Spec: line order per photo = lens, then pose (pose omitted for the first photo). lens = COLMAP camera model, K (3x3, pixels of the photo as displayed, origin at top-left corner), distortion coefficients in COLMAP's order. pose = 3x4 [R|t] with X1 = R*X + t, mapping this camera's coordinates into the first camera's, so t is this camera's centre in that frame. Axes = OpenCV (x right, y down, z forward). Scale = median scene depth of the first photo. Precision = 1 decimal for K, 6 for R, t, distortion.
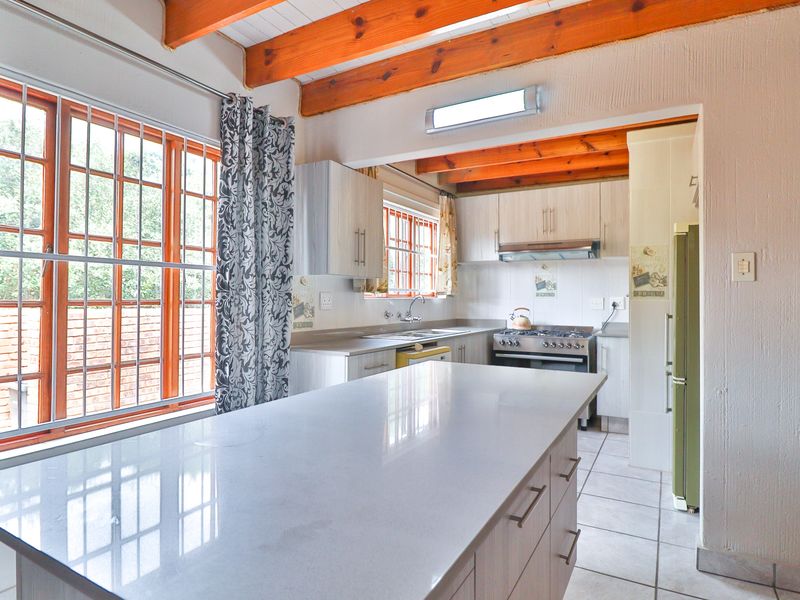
lens RADIAL K [[470.8, 0, 399.4], [0, 470.8, 293.4], [0, 0, 1]] dist [0.004246, -0.017040]
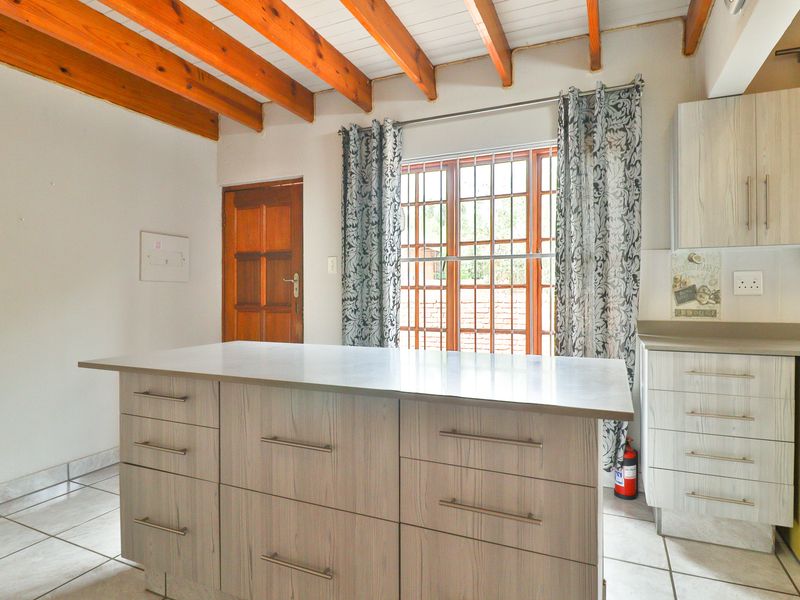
lens RADIAL K [[454.6, 0, 411.1], [0, 454.6, 290.3], [0, 0, 1]] dist [-0.004046, -0.010821]
pose [[0.102477, -0.010711, -0.994678, 0.562376], [0.012658, 0.999875, -0.009463, 0.031800], [0.994655, -0.011620, 0.102599, 0.479817]]
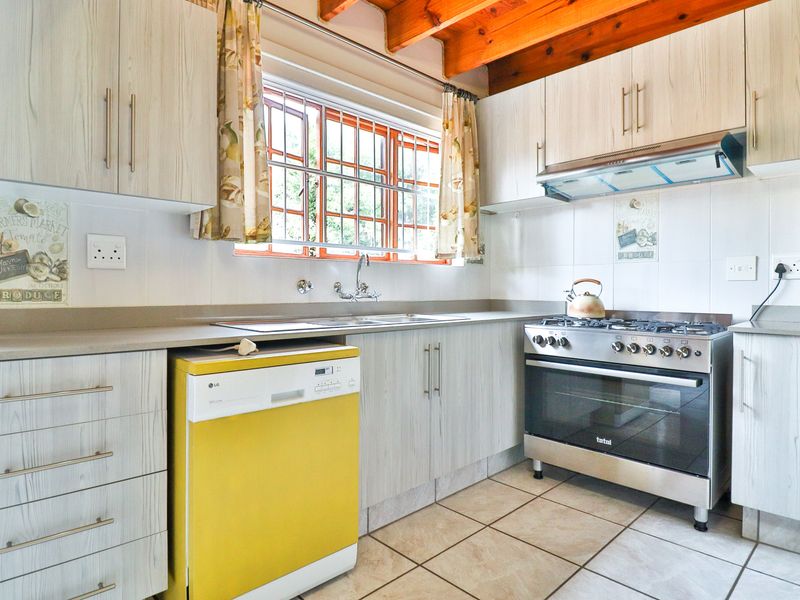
lens RADIAL K [[470.8, 0, 399.4], [0, 470.8, 293.4], [0, 0, 1]] dist [0.004246, -0.017040]
pose [[0.959767, 0.001222, -0.280793, 0.346780], [0.004267, 0.999812, 0.018937, 0.062039], [0.280764, -0.019374, 0.959581, 0.690019]]
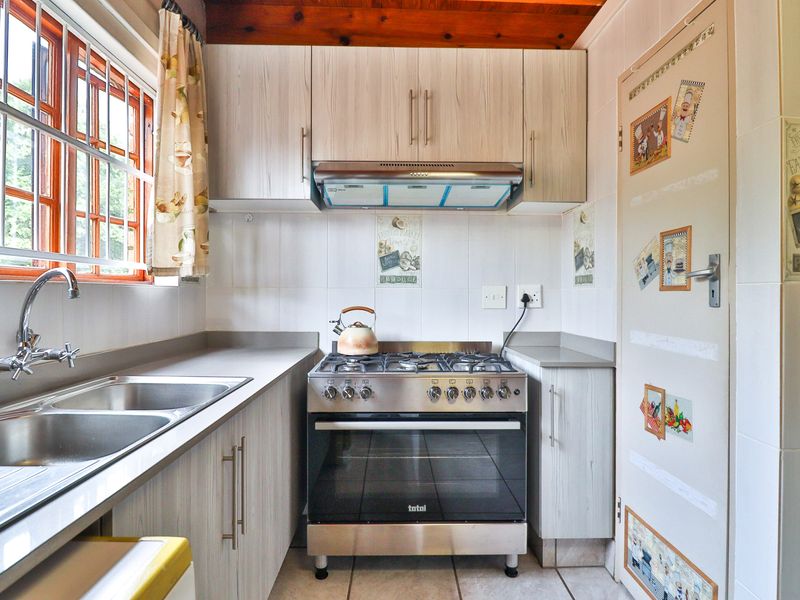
lens RADIAL K [[463.2, 0, 397.7], [0, 463.2, 293.4], [0, 0, 1]] dist [-0.000448, -0.012083]
pose [[0.858848, -0.000590, 0.512230, 0.102924], [-0.005085, 0.999940, 0.009678, 0.022373], [-0.512205, -0.010916, 0.858794, 1.007111]]
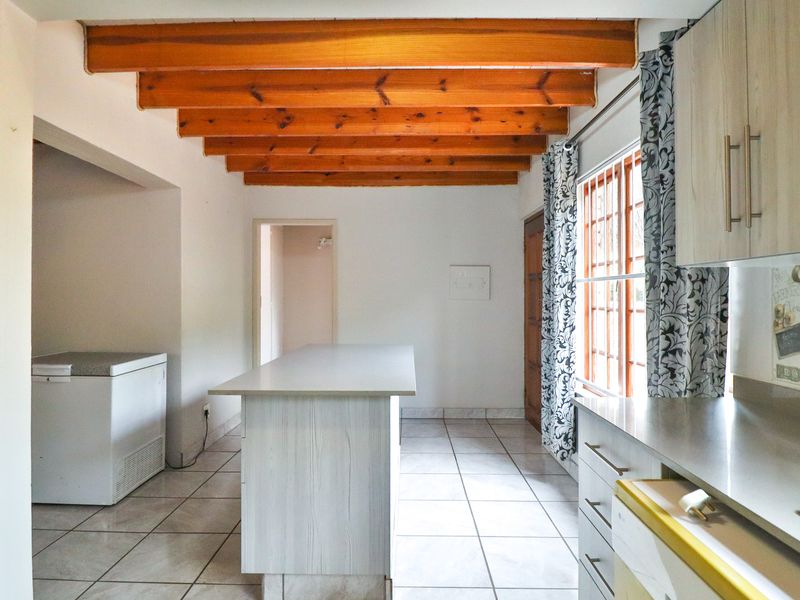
lens RADIAL K [[470.8, 0, 399.4], [0, 470.8, 293.4], [0, 0, 1]] dist [0.004246, -0.017040]
pose [[-0.878696, -0.009788, -0.477282, 0.360598], [-0.000919, 0.999823, -0.018813, -0.001065], [0.477381, -0.016092, -0.878549, 1.316378]]
